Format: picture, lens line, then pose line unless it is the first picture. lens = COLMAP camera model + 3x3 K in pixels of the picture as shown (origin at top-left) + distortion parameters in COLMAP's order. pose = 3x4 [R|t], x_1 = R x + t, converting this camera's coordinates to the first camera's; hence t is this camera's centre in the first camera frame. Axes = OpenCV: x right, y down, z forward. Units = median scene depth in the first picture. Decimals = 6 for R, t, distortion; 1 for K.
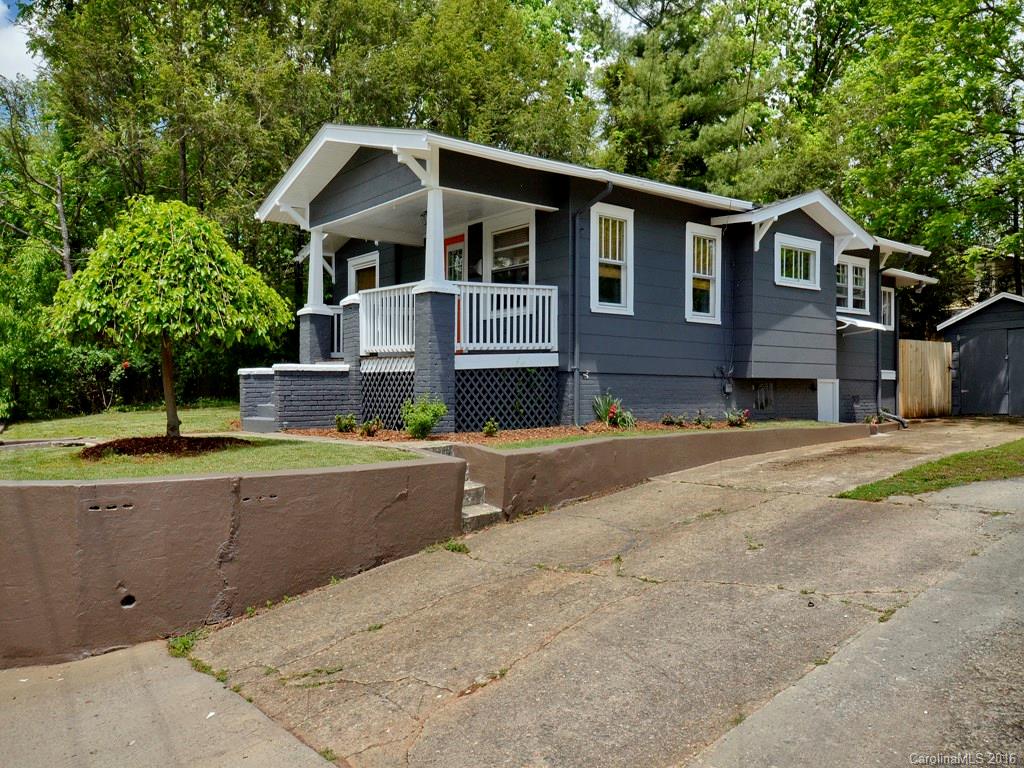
lens RADIAL K [[838.2, 0, 512.0], [0, 838.2, 382.5], [0, 0, 1]] dist [-0.007394, 0.042978]
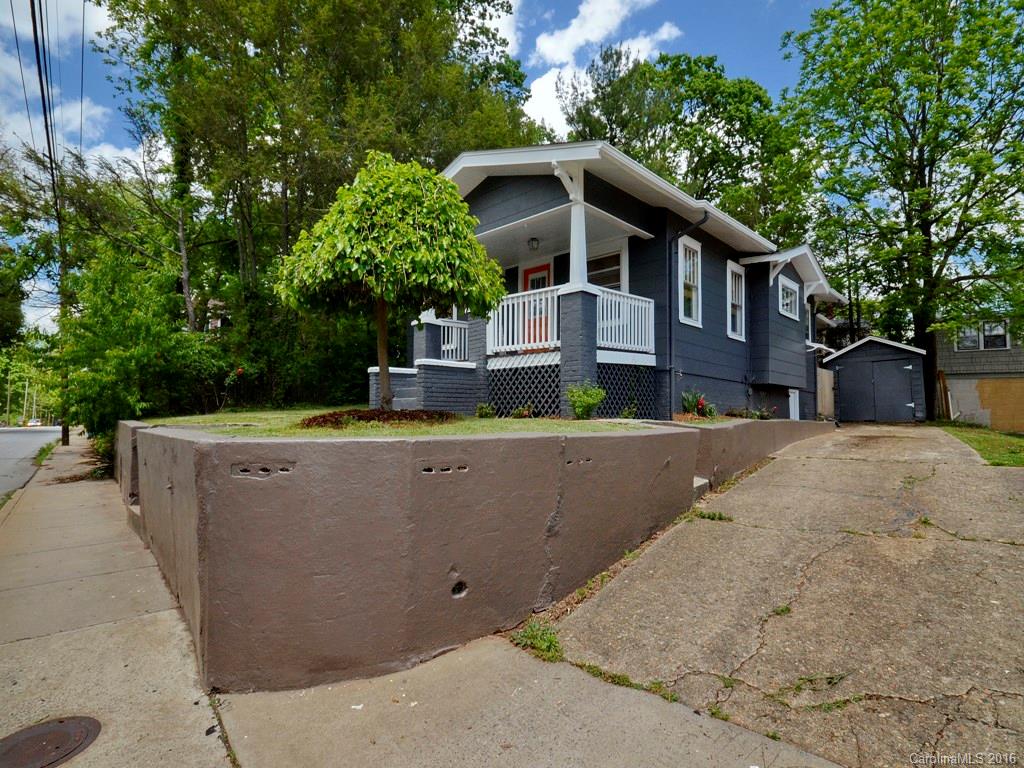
lens RADIAL K [[553.4, 0, 515.5], [0, 553.4, 394.4], [0, 0, 1]] dist [0.004784, 0.001863]
pose [[0.989831, 0.009024, 0.141962, -0.358786], [-0.003821, 0.999312, -0.036878, 0.071508], [-0.142197, 0.035960, 0.989185, 0.348941]]
